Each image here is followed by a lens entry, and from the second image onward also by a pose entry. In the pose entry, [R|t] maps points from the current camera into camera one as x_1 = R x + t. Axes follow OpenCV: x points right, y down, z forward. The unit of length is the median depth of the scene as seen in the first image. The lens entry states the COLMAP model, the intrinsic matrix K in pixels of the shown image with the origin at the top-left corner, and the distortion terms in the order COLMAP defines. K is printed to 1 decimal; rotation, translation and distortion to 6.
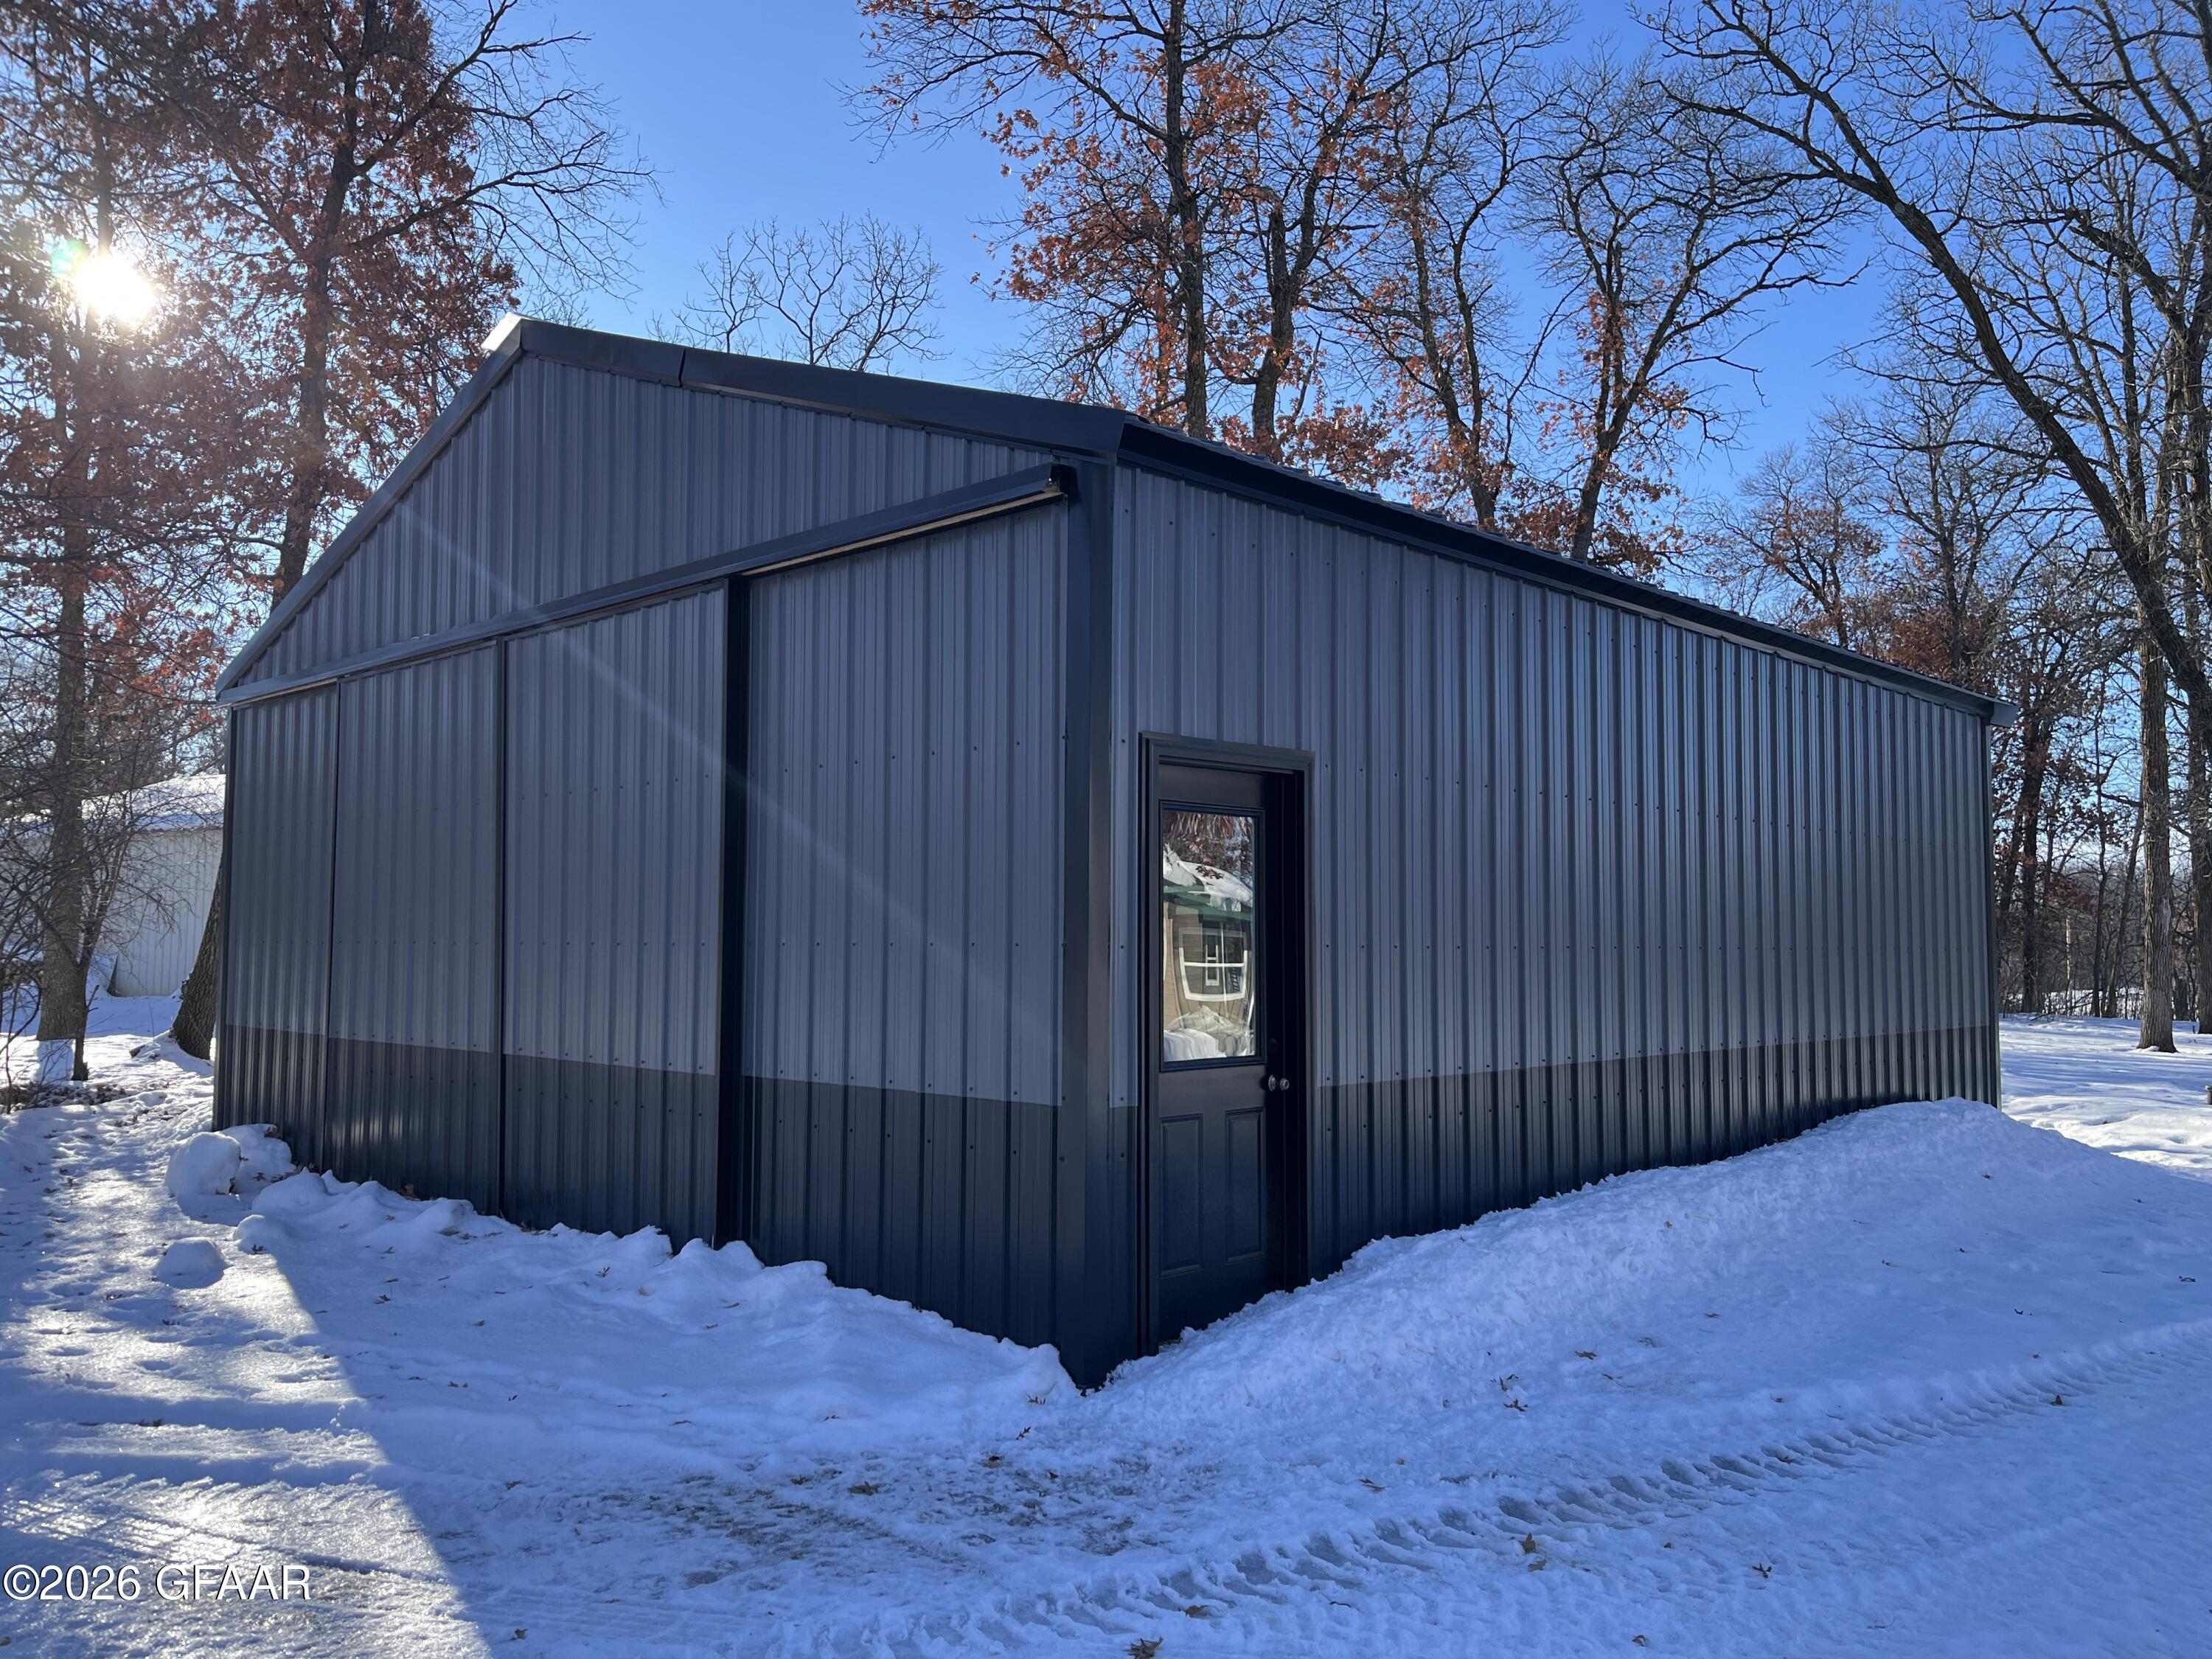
lens RADIAL K [[1673.2, 0, 1115.9], [0, 1673.2, 828.6], [0, 0, 1]] dist [0.072292, -0.108813]
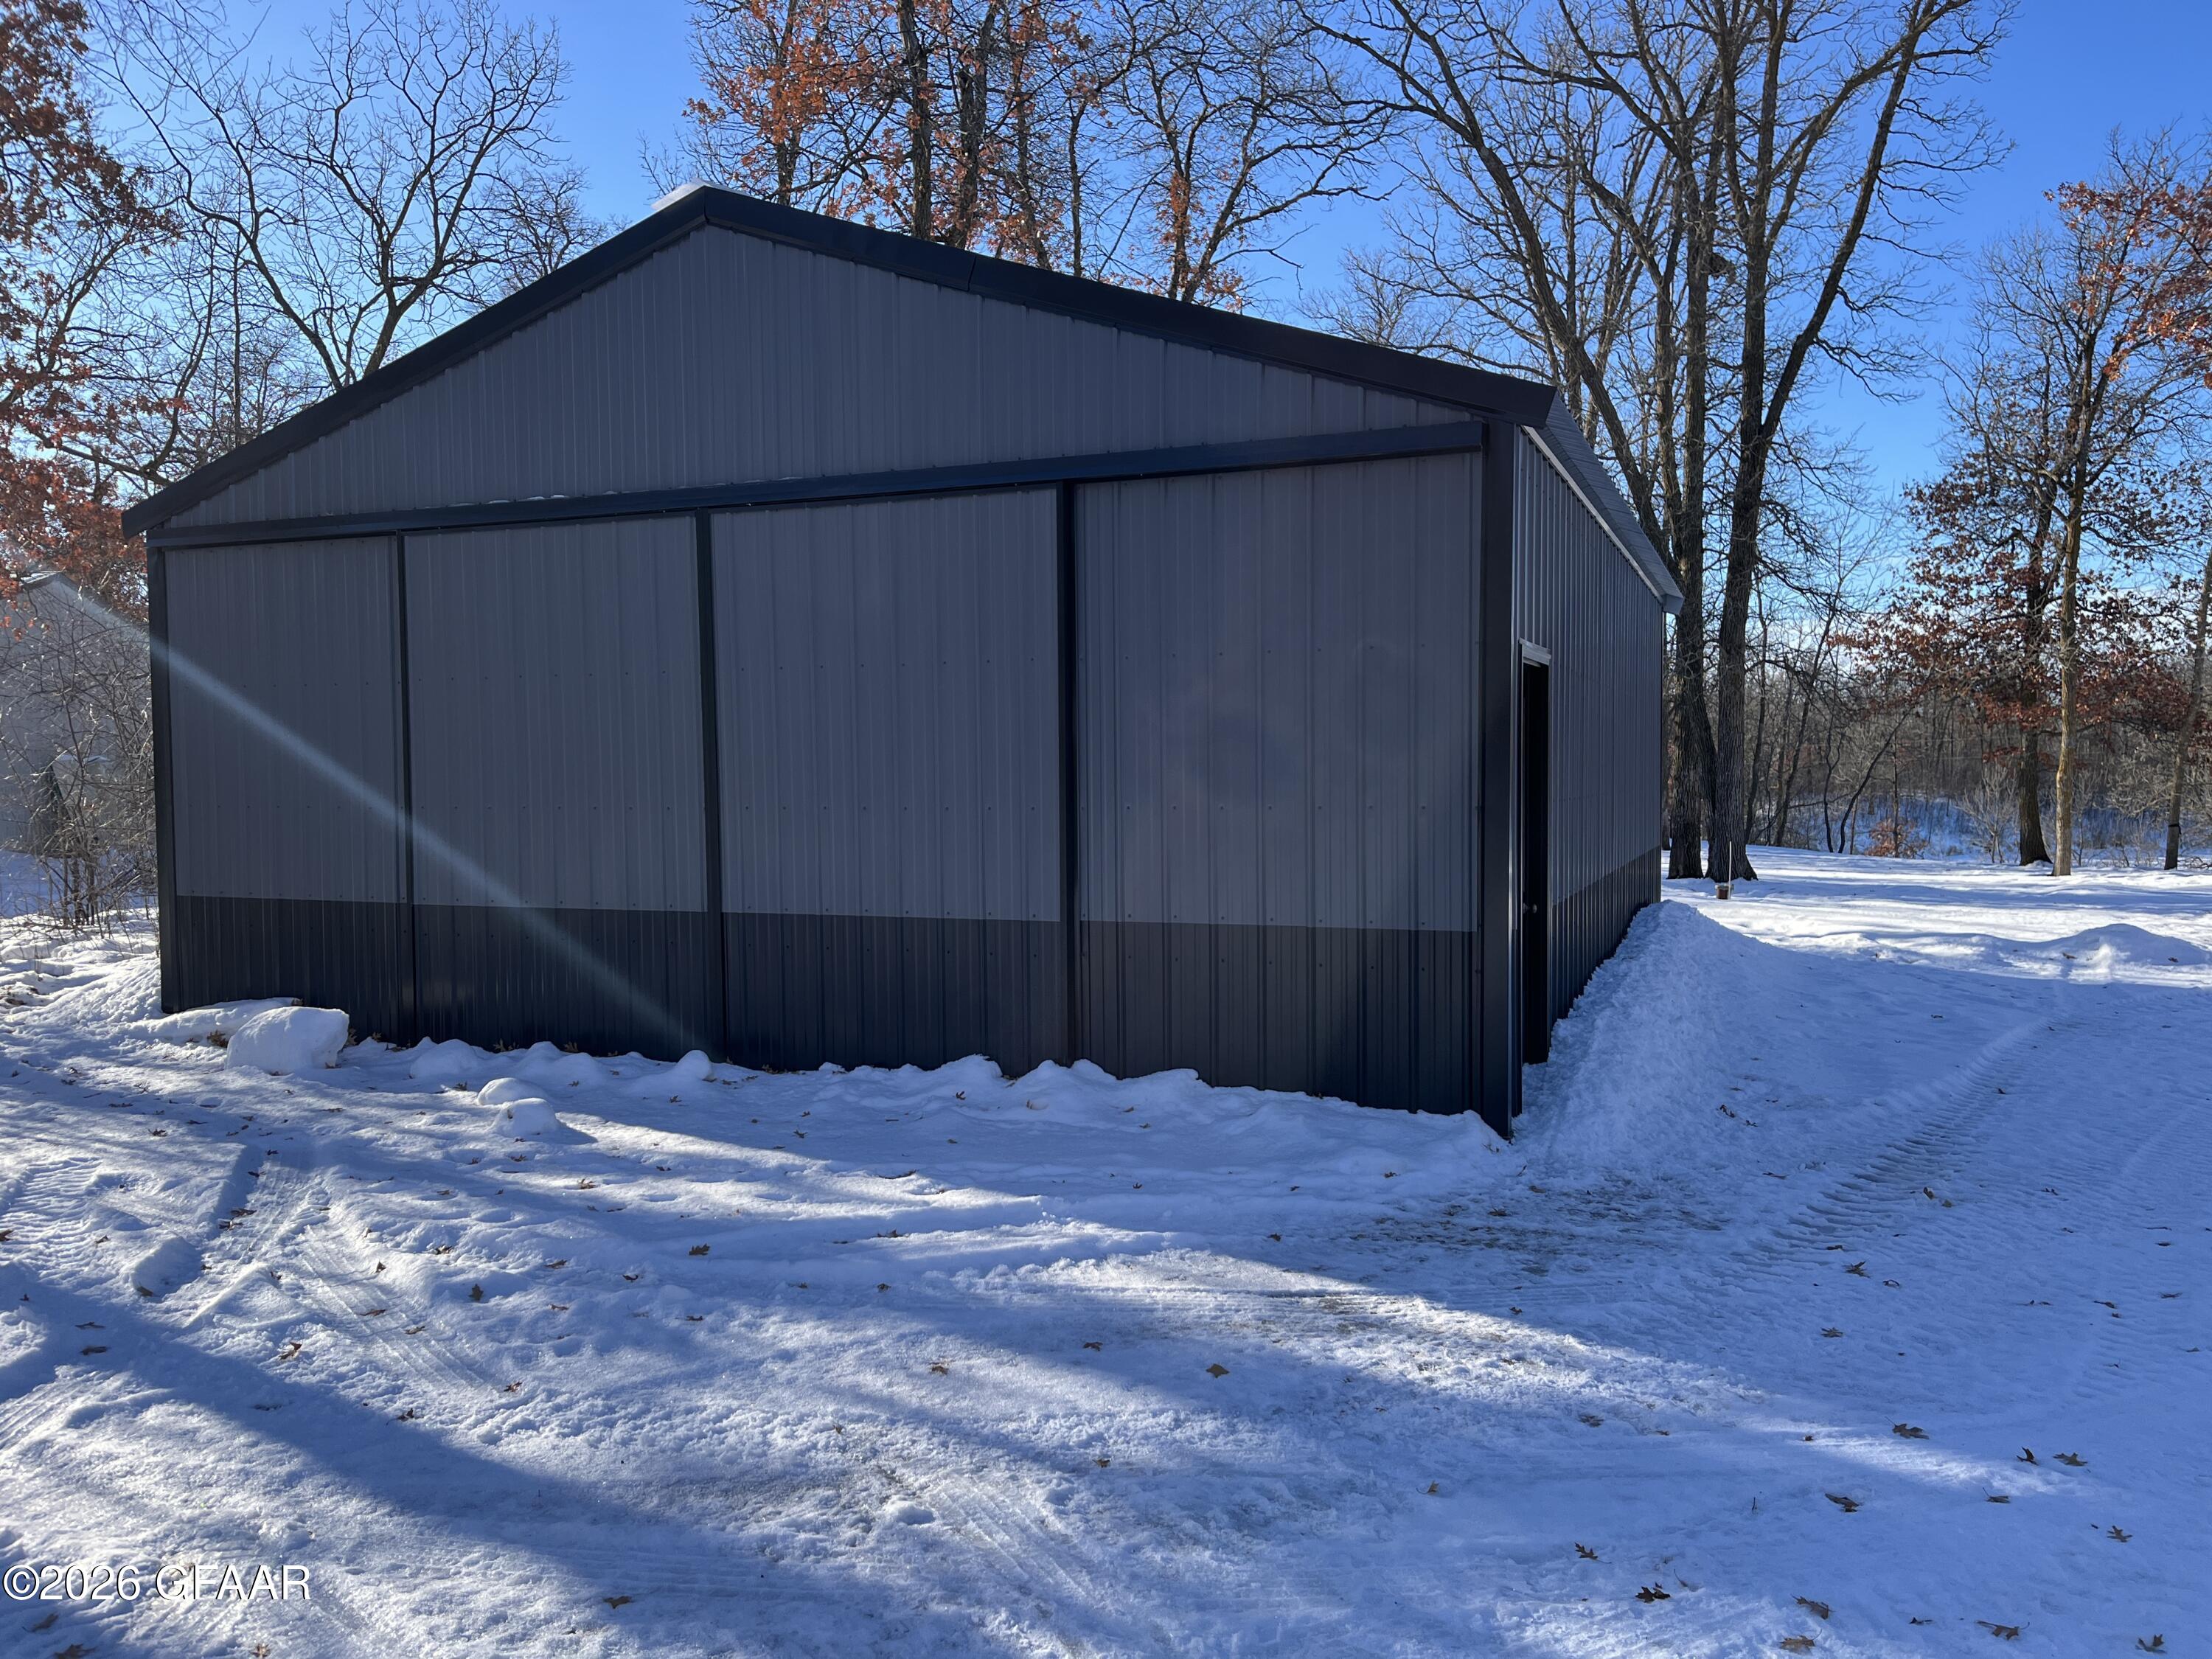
lens RADIAL K [[1673.2, 0, 1115.9], [0, 1673.2, 828.6], [0, 0, 1]] dist [0.072292, -0.108813]
pose [[0.925235, -0.022565, 0.378722, -0.638935], [-0.015246, 0.995212, 0.096544, -0.027009], [-0.379087, -0.095099, 0.920461, -0.063019]]
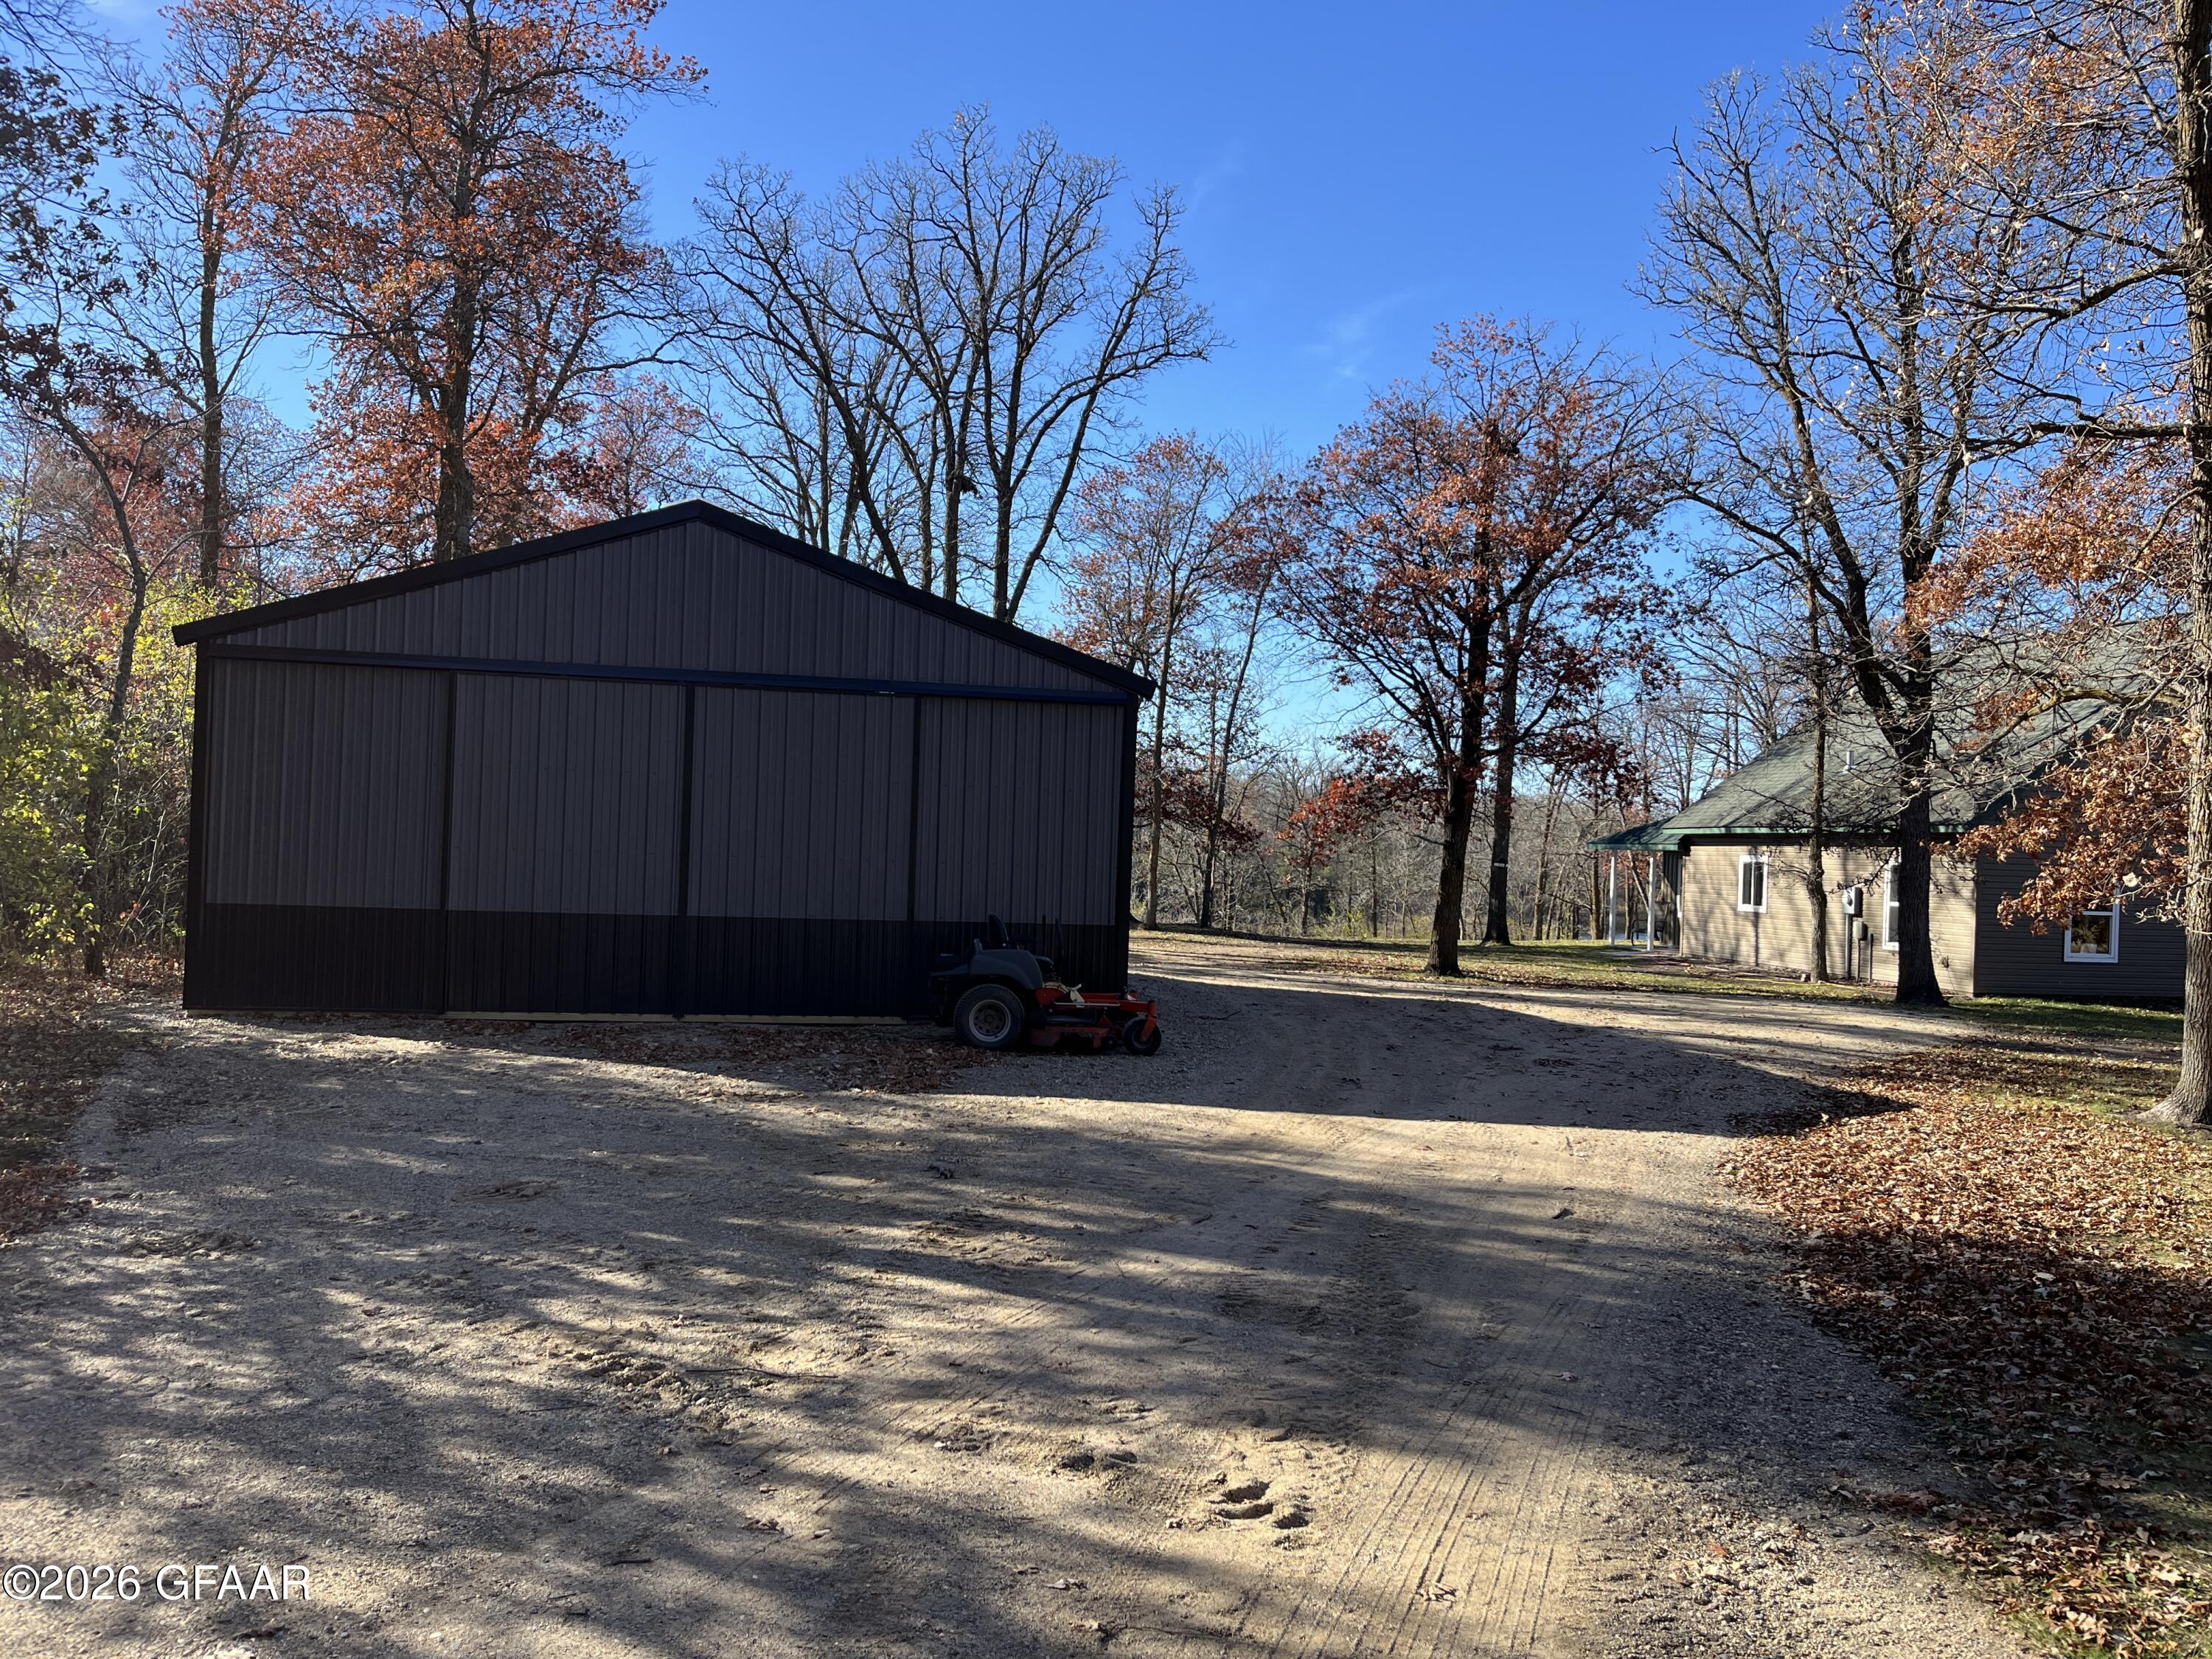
lens RADIAL K [[1683.5, 0, 1154.6], [0, 1683.5, 856.6], [0, 0, 1]] dist [0.068347, -0.139287]
pose [[0.555169, 0.008264, 0.831696, -1.970496], [-0.085590, 0.995210, 0.047243, -0.070692], [-0.827322, -0.097413, 0.553217, -0.515669]]
